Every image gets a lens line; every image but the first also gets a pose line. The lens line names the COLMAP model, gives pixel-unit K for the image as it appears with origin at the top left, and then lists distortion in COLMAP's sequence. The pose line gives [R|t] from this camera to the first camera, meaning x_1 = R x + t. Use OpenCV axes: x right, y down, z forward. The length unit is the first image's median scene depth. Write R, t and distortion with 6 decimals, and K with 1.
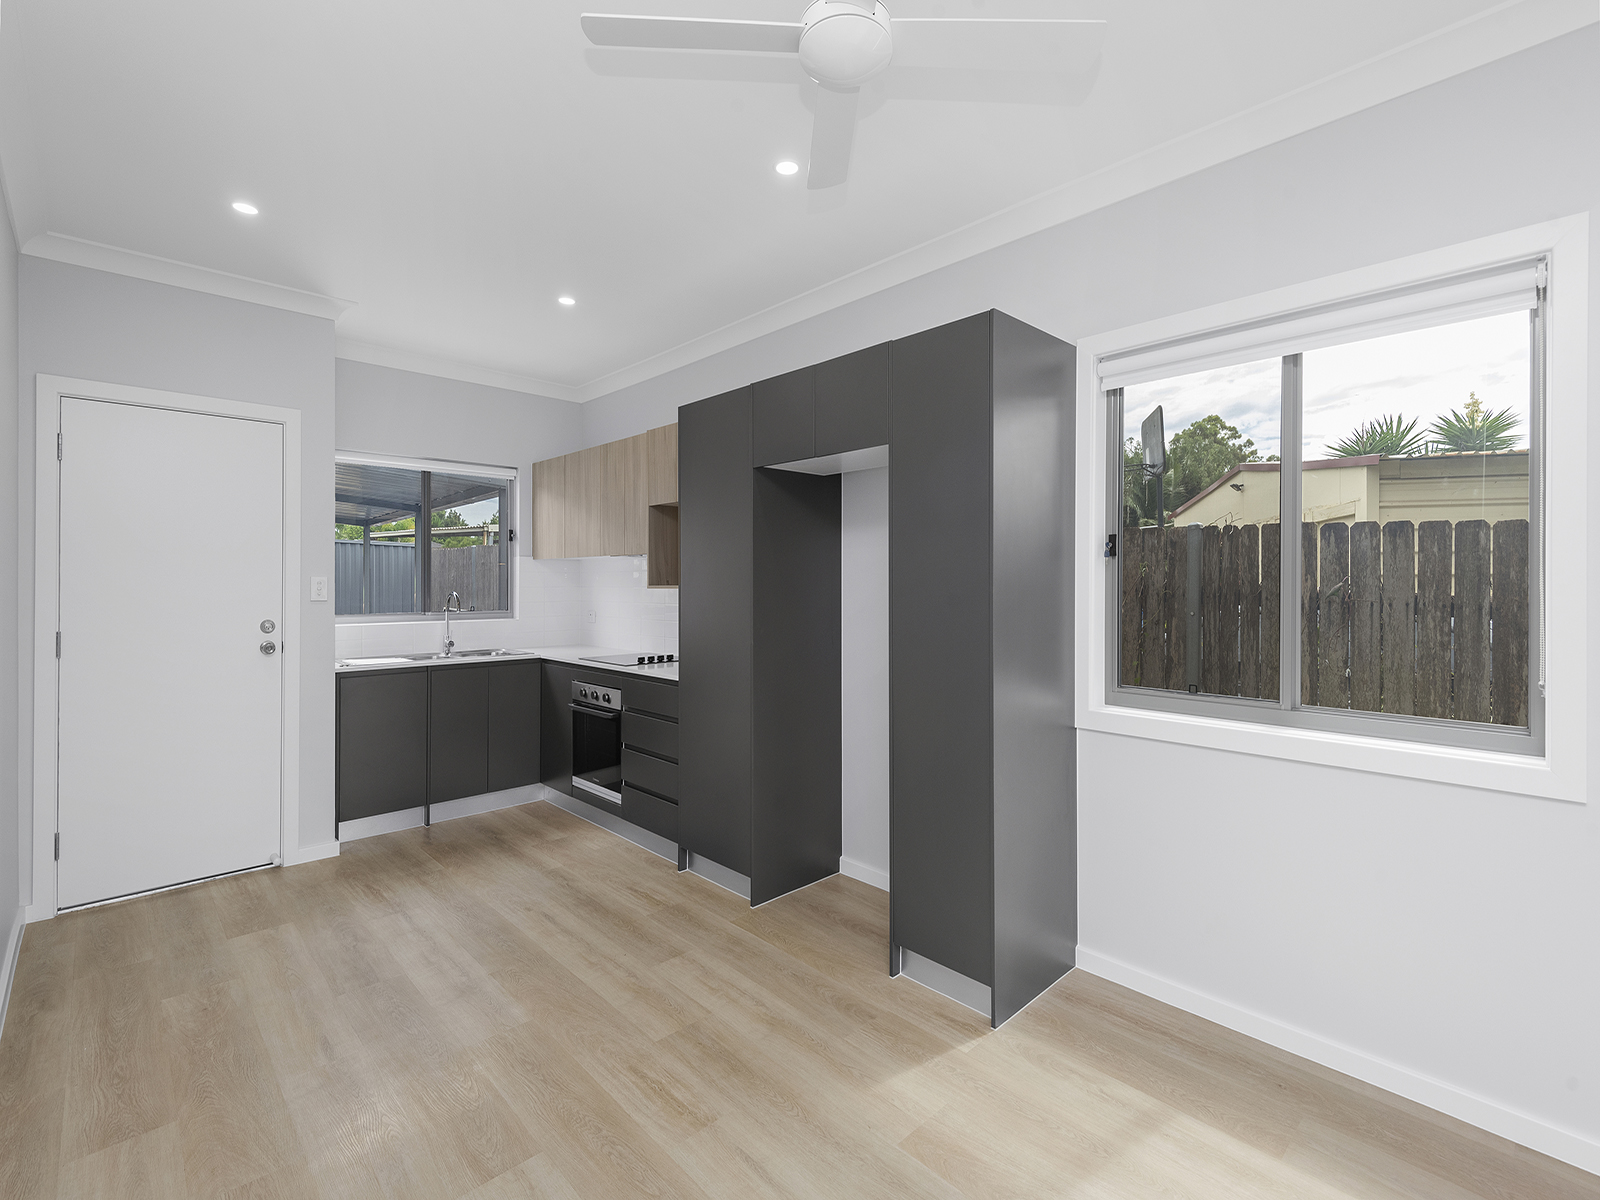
lens RADIAL K [[740.0, 0, 800.0], [0, 740.0, 600.0], [0, 0, 1]] dist [0.029086, -0.000185]
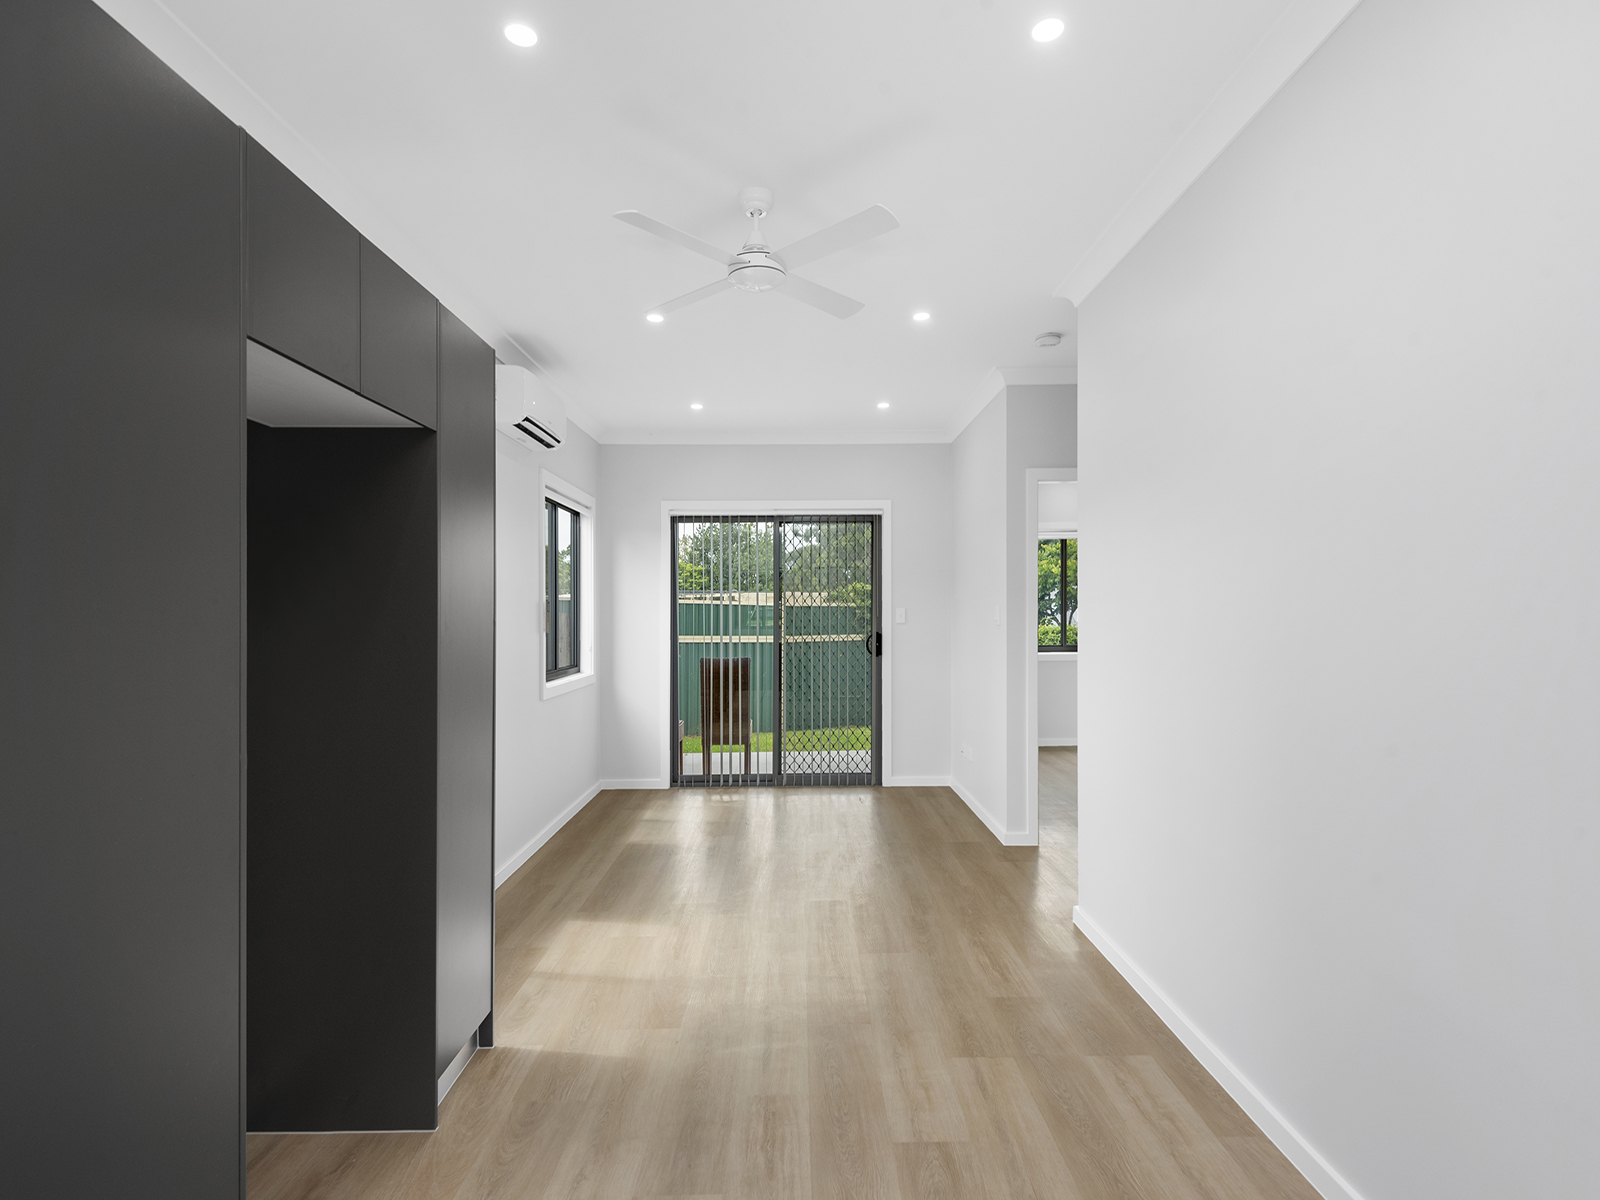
lens RADIAL K [[796.2, 0, 800.0], [0, 796.2, 600.0], [0, 0, 1]] dist [0.103833, -0.072510]
pose [[-0.731533, 0.018449, 0.681556, -0.807858], [0.029463, 0.999555, 0.004566, -0.035870], [-0.681169, 0.023421, -0.731752, 1.475783]]
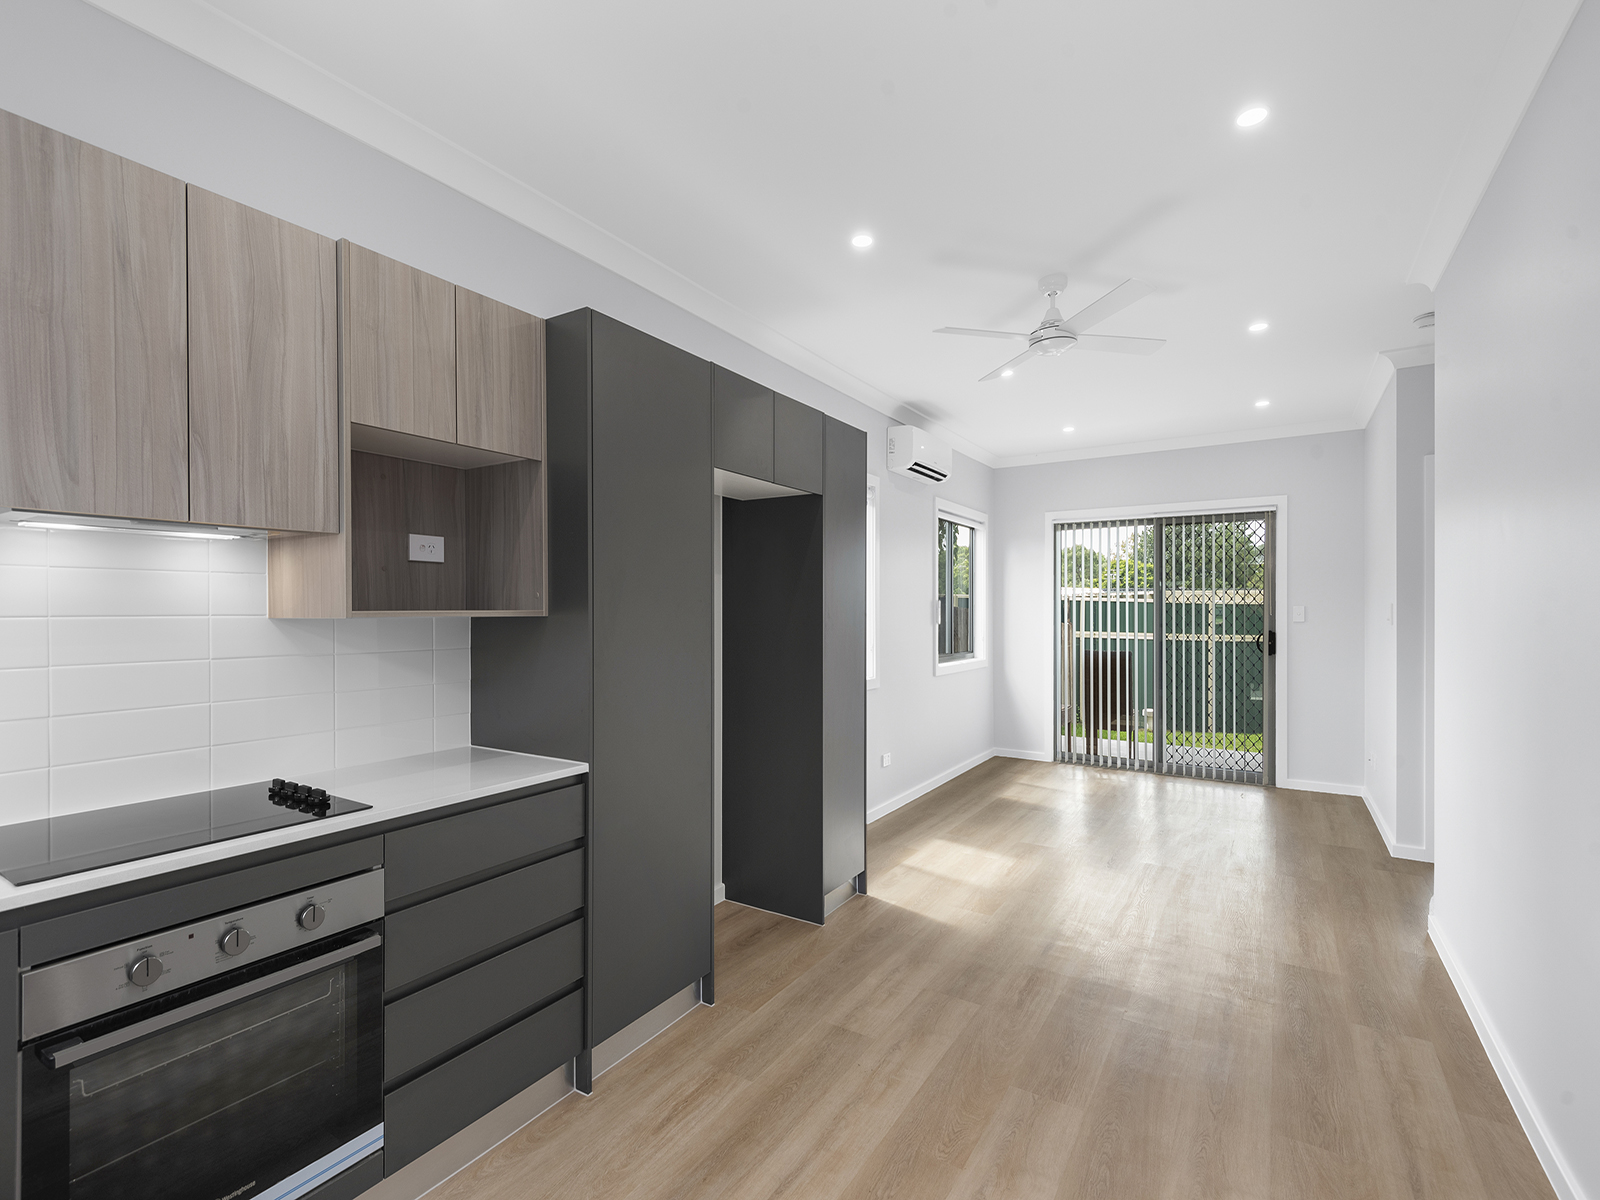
lens RADIAL K [[740.0, 0, 800.0], [0, 740.0, 600.0], [0, 0, 1]] dist [0.029086, -0.000185]
pose [[-0.242824, 0.017445, 0.969913, -1.182846], [0.029595, 0.999506, -0.010568, -0.029123], [-0.969619, 0.026138, -0.243220, 1.446736]]
